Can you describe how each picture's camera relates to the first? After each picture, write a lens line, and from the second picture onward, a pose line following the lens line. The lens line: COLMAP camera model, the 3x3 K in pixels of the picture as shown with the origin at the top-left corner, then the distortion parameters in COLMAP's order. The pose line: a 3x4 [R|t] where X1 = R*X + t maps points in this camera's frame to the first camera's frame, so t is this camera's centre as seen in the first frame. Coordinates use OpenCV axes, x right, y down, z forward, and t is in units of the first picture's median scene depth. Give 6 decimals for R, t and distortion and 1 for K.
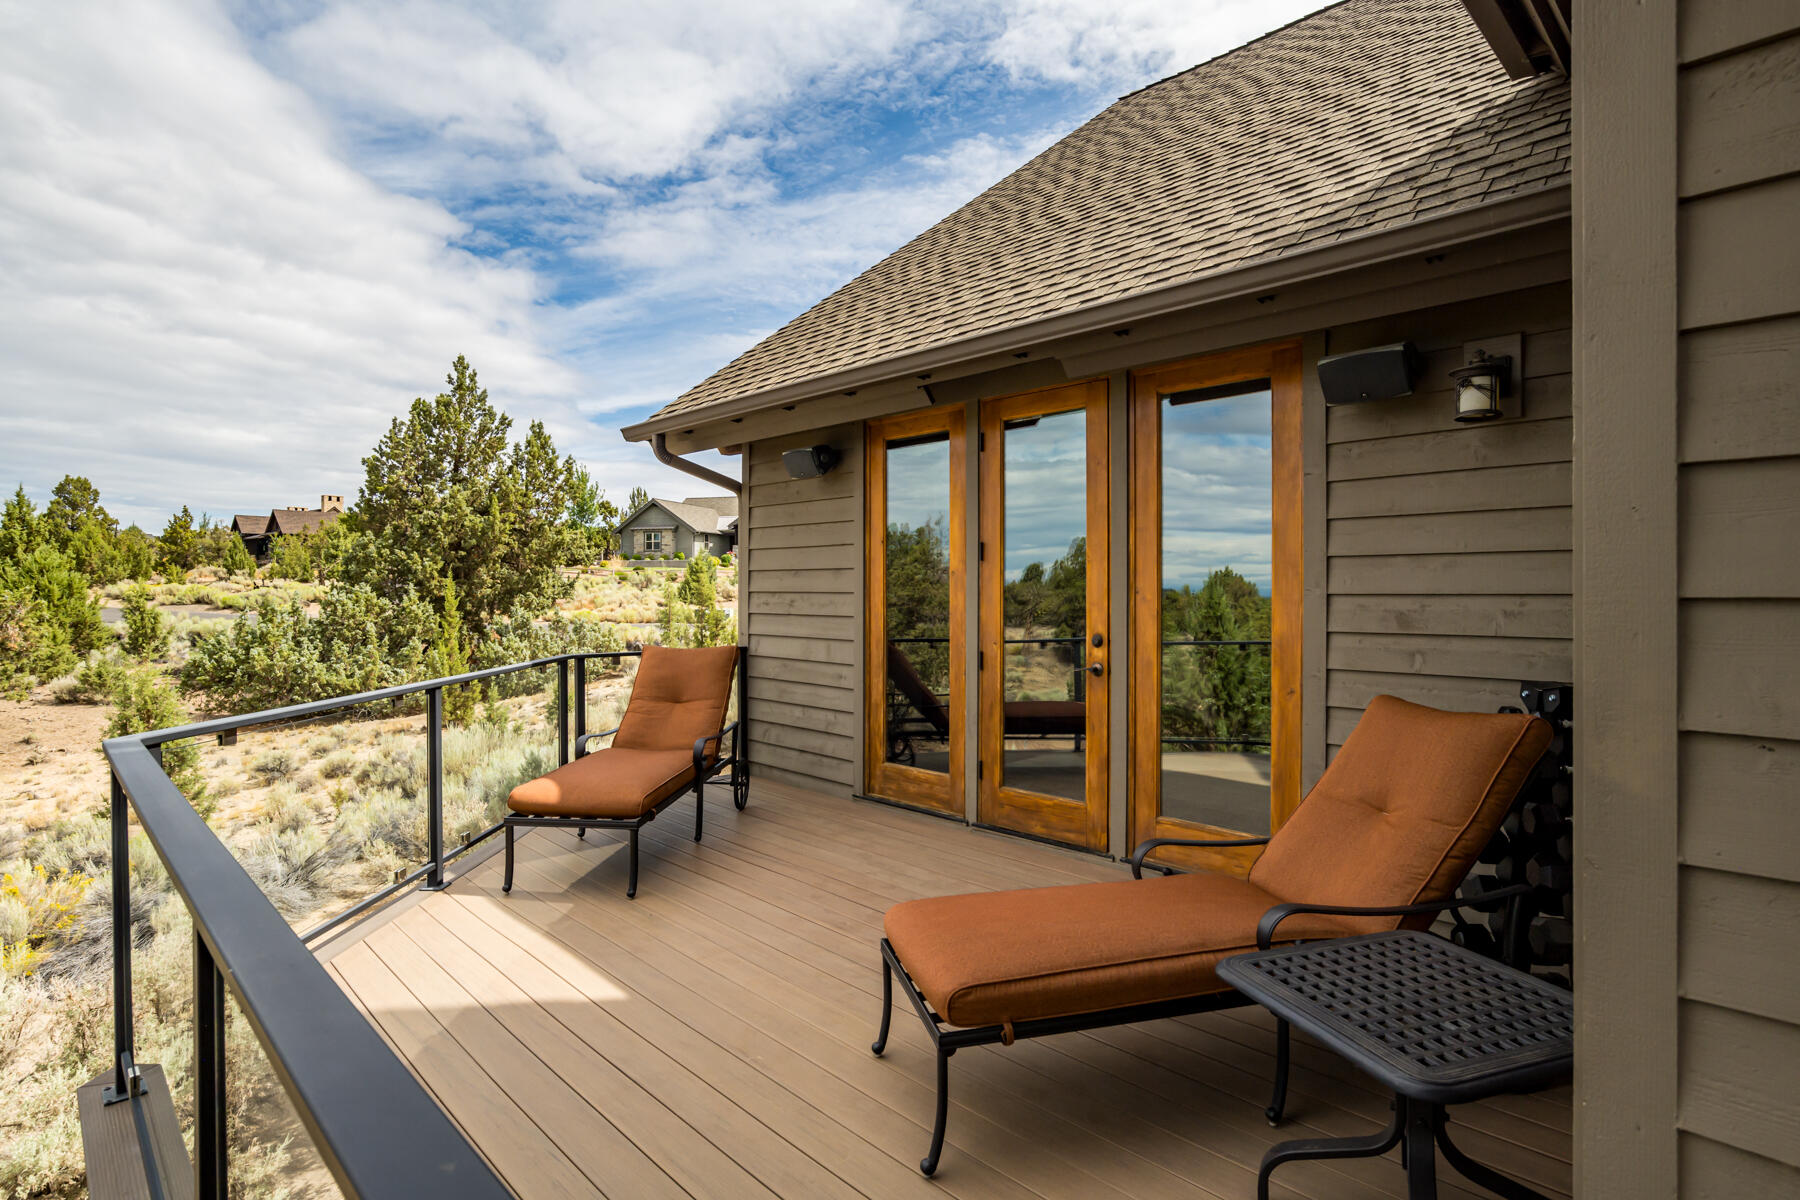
lens RADIAL K [[941.5, 0, 892.2], [0, 941.5, 593.3], [0, 0, 1]] dist [-0.010102, 0.007236]
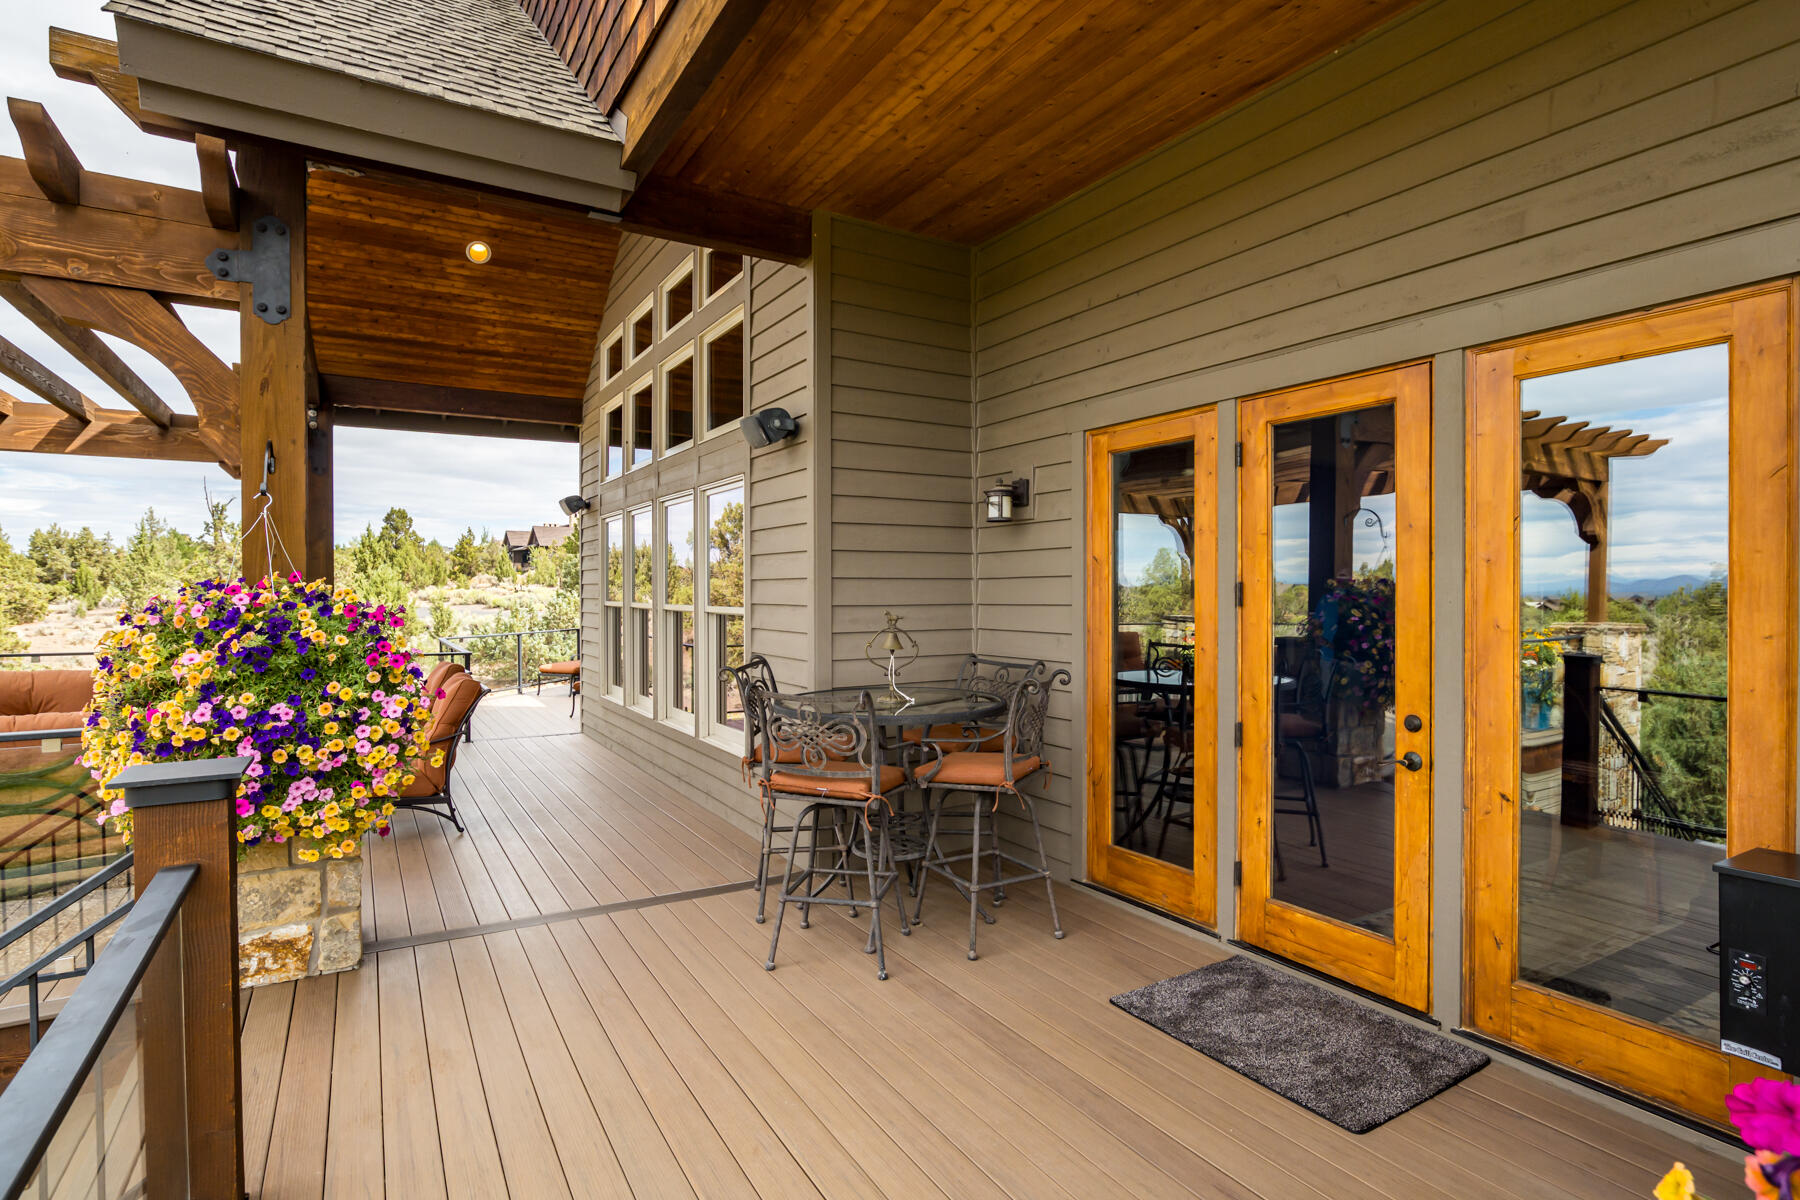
lens RADIAL K [[941.5, 0, 876.2], [0, 941.5, 598.0], [0, 0, 1]] dist [-0.010102, 0.007236]
pose [[0.971392, -0.000483, -0.237480, 0.113753], [0.001820, 0.999984, 0.005409, -0.003487], [0.237474, -0.005686, 0.971377, -0.144821]]
